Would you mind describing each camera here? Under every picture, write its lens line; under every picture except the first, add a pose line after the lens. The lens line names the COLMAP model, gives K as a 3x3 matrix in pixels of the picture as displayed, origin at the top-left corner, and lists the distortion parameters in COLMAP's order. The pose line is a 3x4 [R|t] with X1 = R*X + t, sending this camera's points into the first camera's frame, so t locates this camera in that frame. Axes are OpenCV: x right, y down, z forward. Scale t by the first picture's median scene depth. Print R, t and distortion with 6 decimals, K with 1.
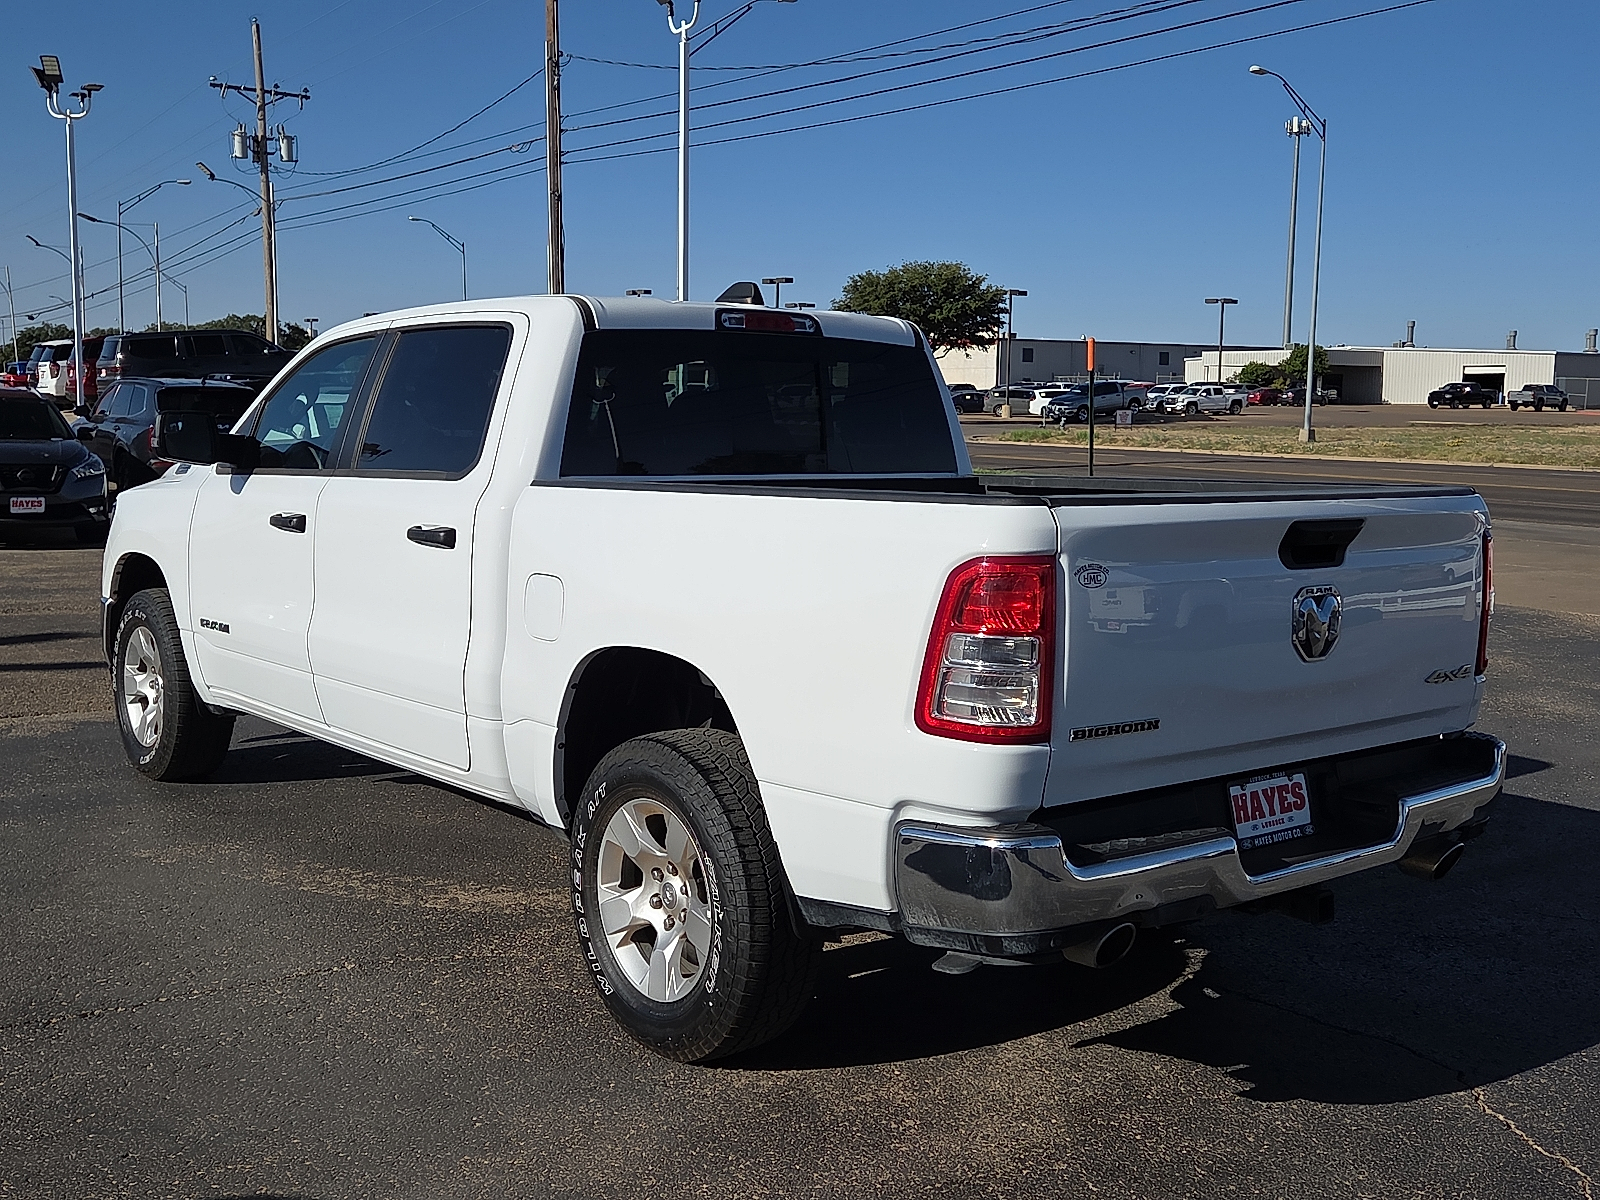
lens RADIAL K [[1672.8, 0, 800.0], [0, 1672.8, 600.0], [0, 0, 1]] dist [-0.008772, 0.022632]
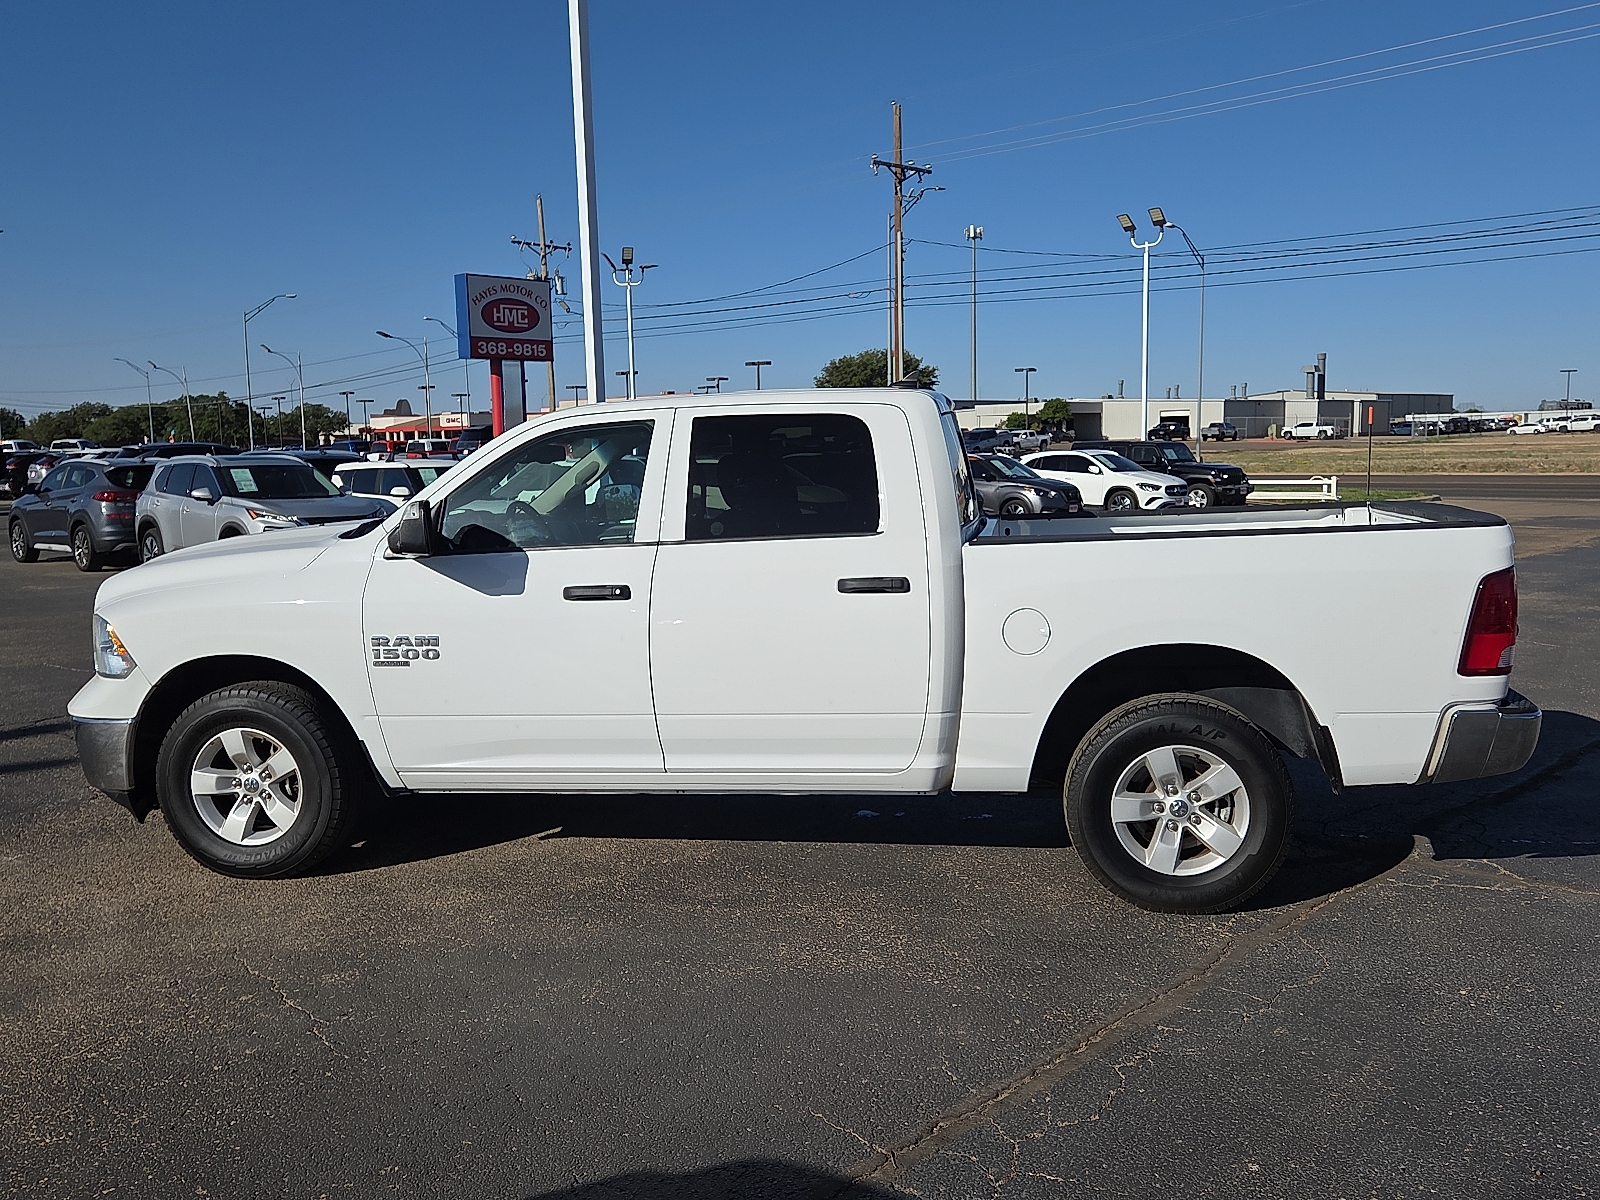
lens RADIAL K [[1334.0, 0, 800.0], [0, 1334.0, 600.0], [0, 0, 1]] dist [-0.001041, -0.002008]
pose [[0.982982, -0.051170, 0.176431, -0.202801], [0.051825, 0.998656, 0.000895, 0.004209], [-0.176239, 0.008264, 0.984313, -0.095276]]
